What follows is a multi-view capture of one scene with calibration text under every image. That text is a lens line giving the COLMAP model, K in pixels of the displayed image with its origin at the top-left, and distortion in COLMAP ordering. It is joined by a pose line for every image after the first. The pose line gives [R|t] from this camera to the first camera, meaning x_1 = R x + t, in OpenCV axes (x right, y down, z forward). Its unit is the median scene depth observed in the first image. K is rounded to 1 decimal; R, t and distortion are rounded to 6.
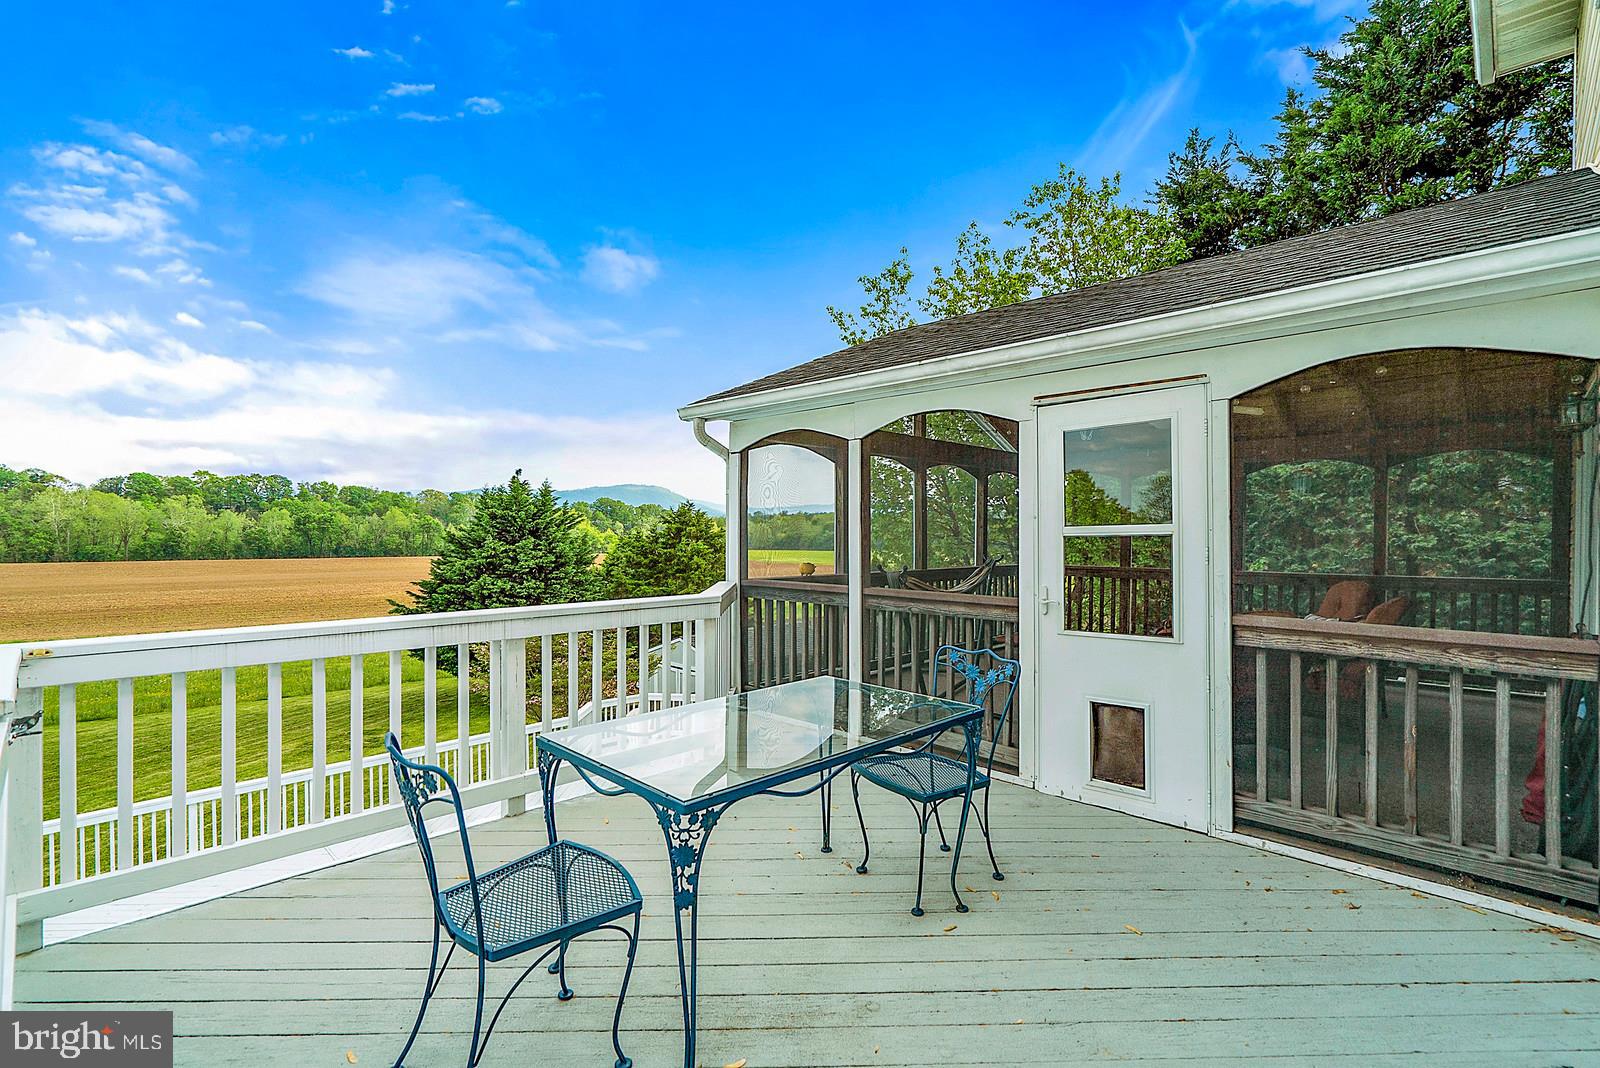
lens RADIAL K [[728.8, 0, 803.1], [0, 728.8, 536.0], [0, 0, 1]] dist [-0.009604, 0.002199]
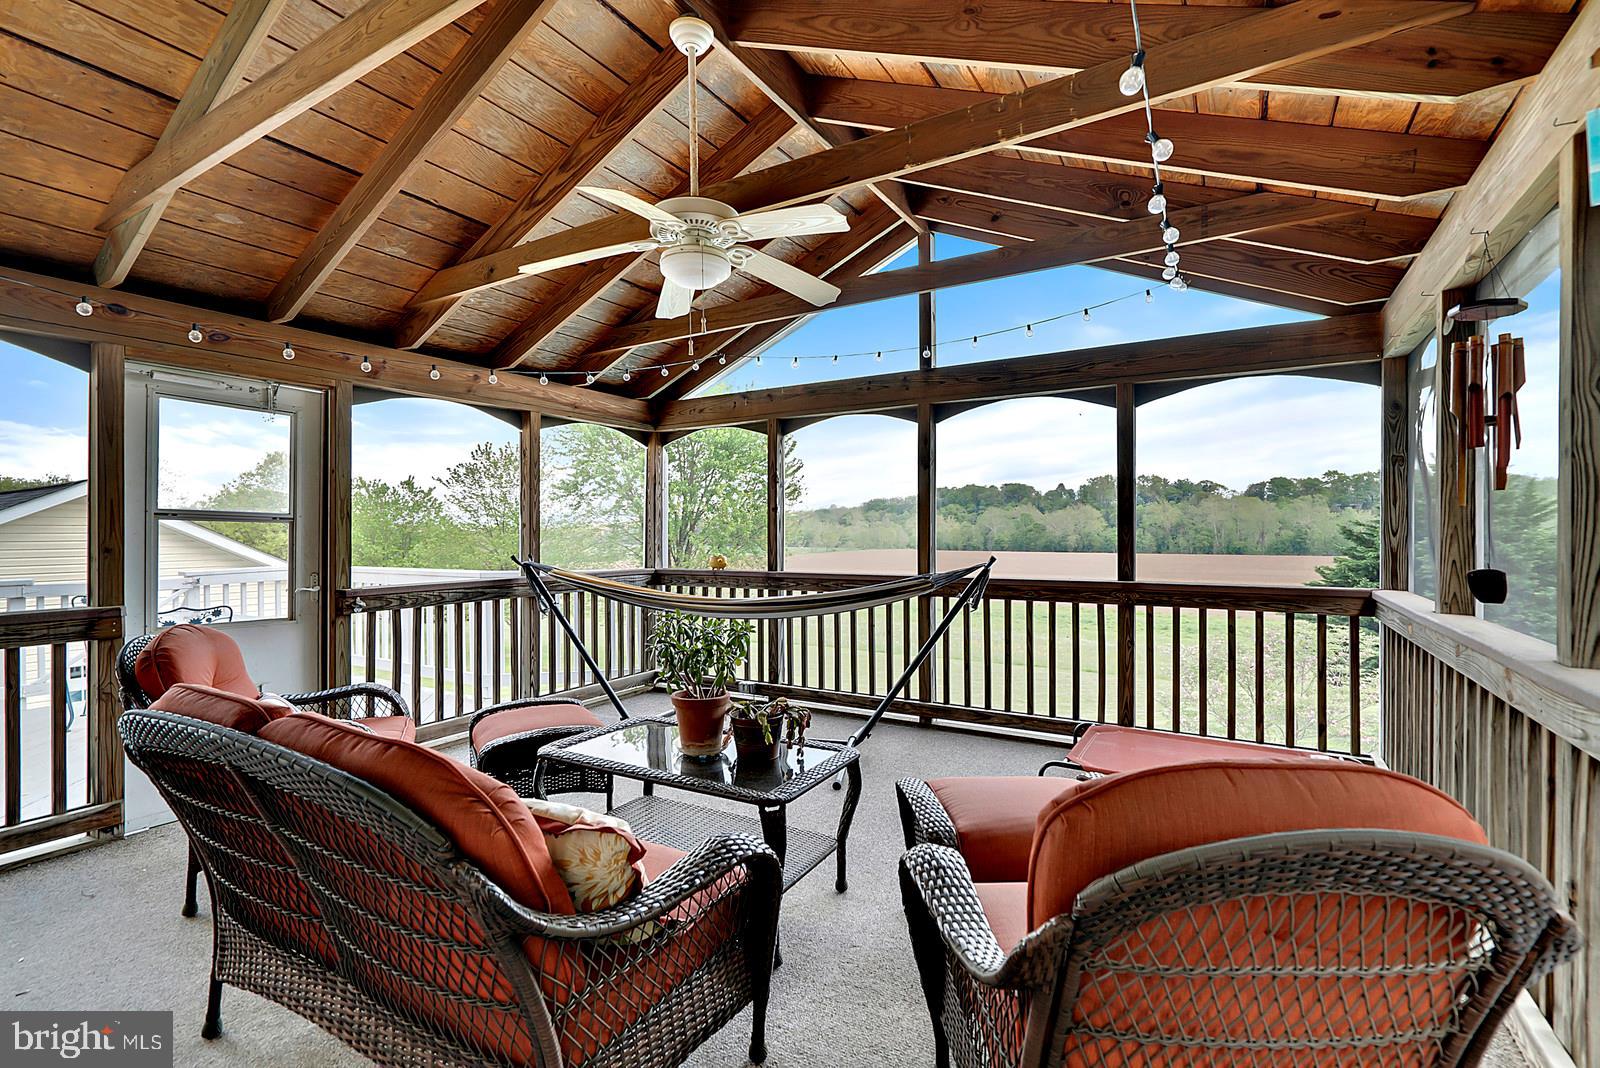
lens RADIAL K [[728.8, 0, 800.2], [0, 728.8, 529.9], [0, 0, 1]] dist [-0.009604, 0.002199]
pose [[0.235355, -0.008022, -0.971876, 0.171029], [0.003947, 0.999966, -0.007298, 0.002270], [0.971902, -0.002118, 0.235378, 0.166867]]
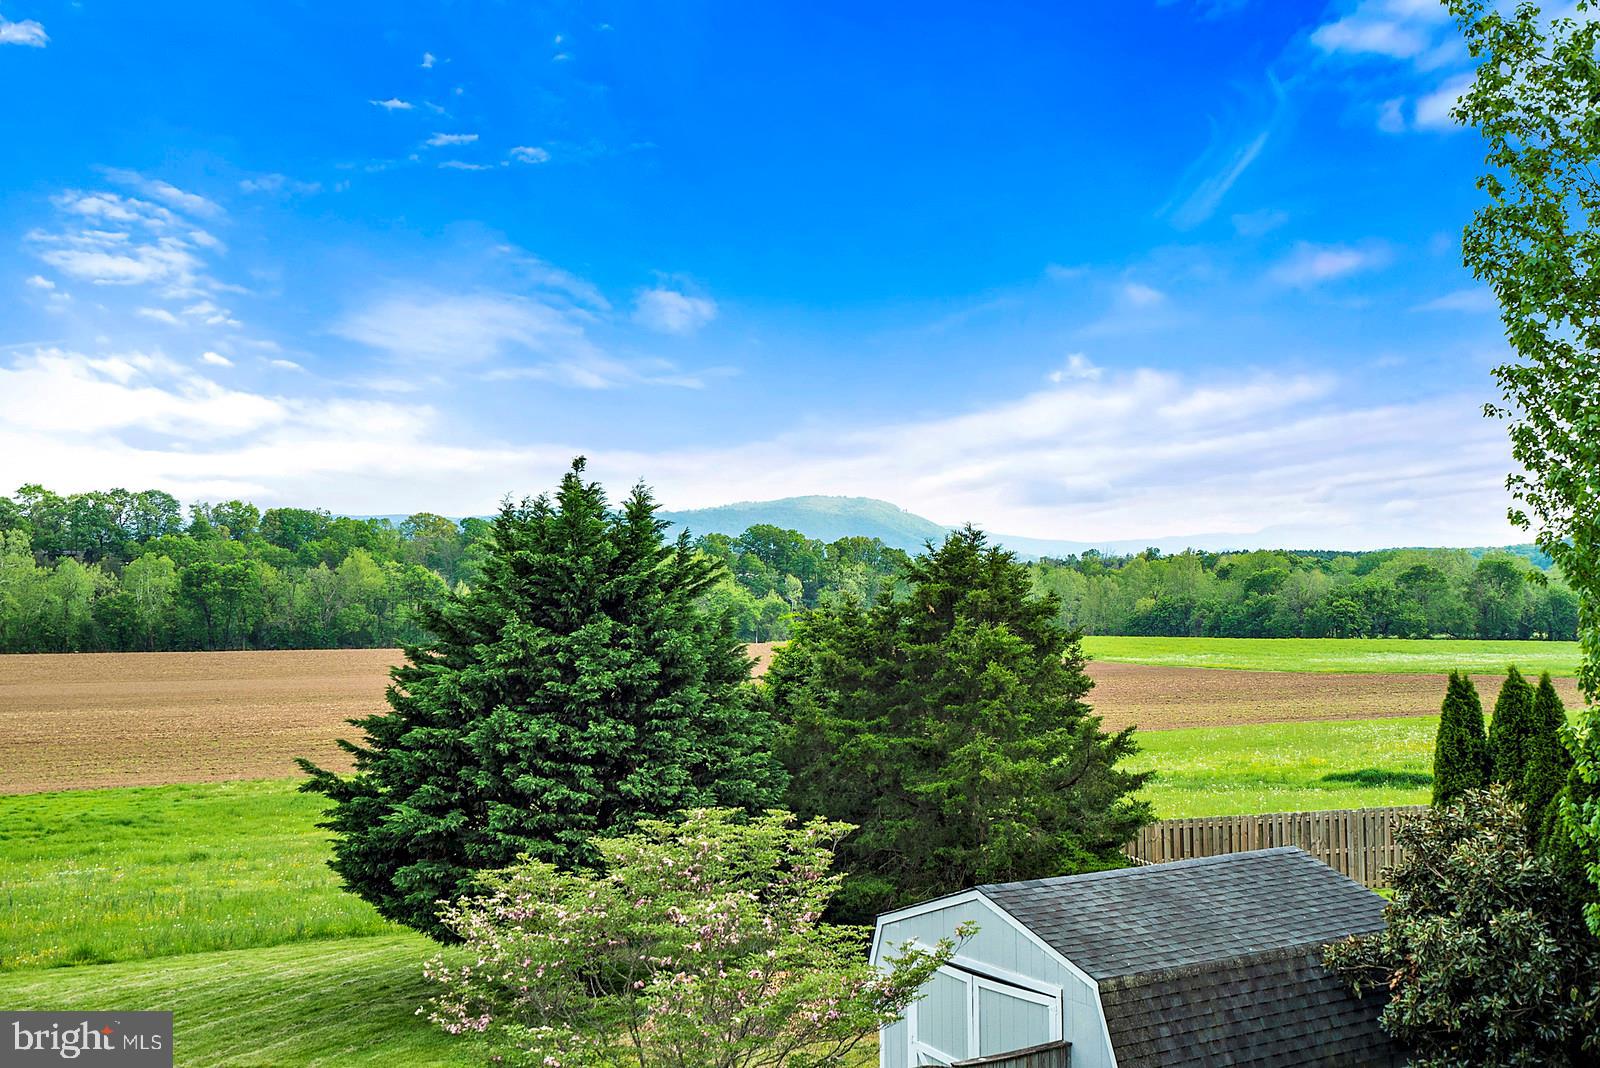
lens RADIAL K [[1582.5, 0, 805.0], [0, 1582.5, 535.6], [0, 0, 1]] dist [0.005273, 0.000000]
pose [[0.971589, -0.013330, -0.236299, -0.037053], [0.003051, 0.999035, -0.043812, -0.003959], [0.236655, 0.041846, 0.970692, 0.112904]]
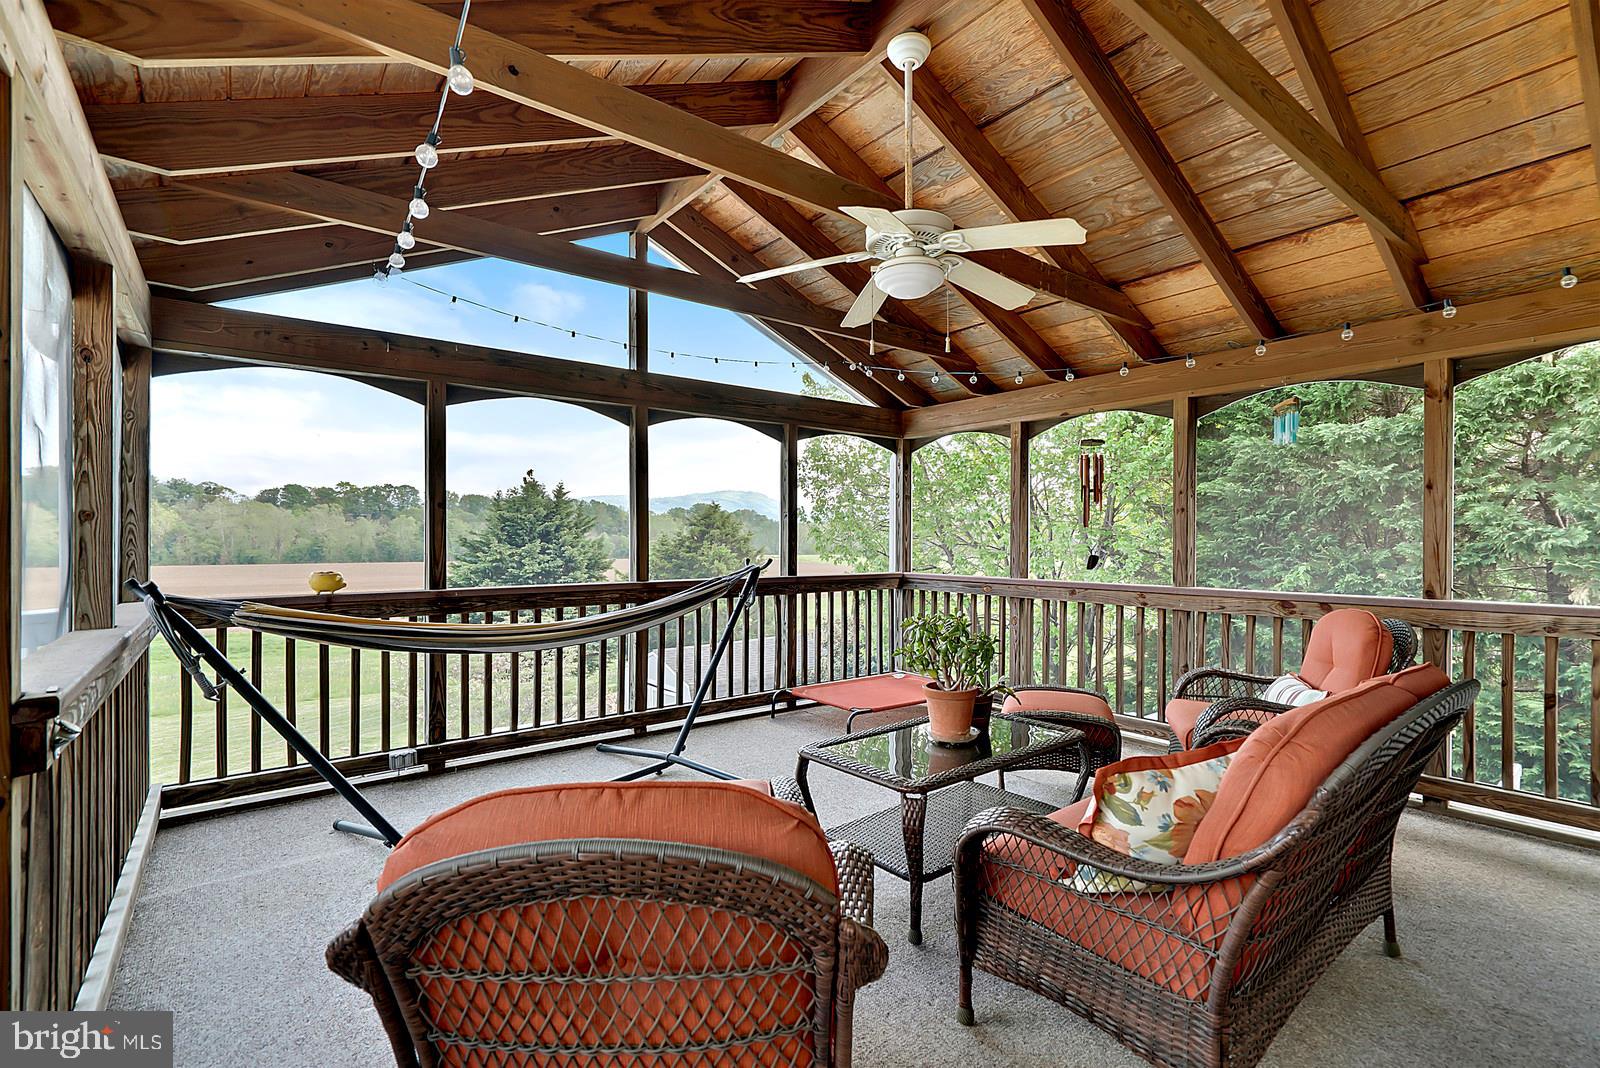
lens RADIAL K [[728.8, 0, 805.0], [0, 728.8, 543.7], [0, 0, 1]] dist [-0.009604, 0.002199]
pose [[0.991432, -0.000916, -0.130620, 0.081537], [0.001432, 0.999992, 0.003856, 0.002461], [0.130616, -0.004010, 0.991425, 0.084442]]
